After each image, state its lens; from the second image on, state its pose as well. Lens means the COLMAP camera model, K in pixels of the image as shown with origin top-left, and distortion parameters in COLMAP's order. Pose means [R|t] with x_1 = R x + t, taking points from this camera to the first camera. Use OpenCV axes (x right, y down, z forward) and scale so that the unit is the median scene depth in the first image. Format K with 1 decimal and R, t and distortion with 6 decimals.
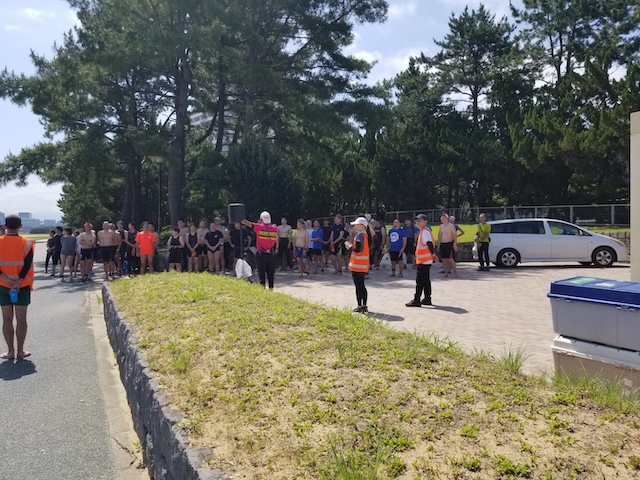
lens RADIAL K [[517.9, 0, 318.5], [0, 517.9, 231.4], [0, 0, 1]] dist [0.041613, -0.079074]
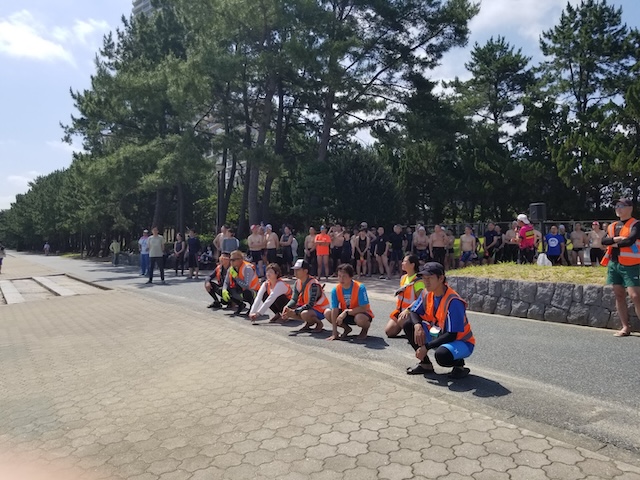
lens RADIAL K [[517.9, 0, 301.3], [0, 517.9, 237.2], [0, 0, 1]] dist [0.041613, -0.079074]
pose [[0.988672, 0.013506, 0.149481, -0.272784], [-0.009979, 0.999654, -0.024324, 0.016172], [-0.149758, 0.022557, 0.988465, -0.006881]]
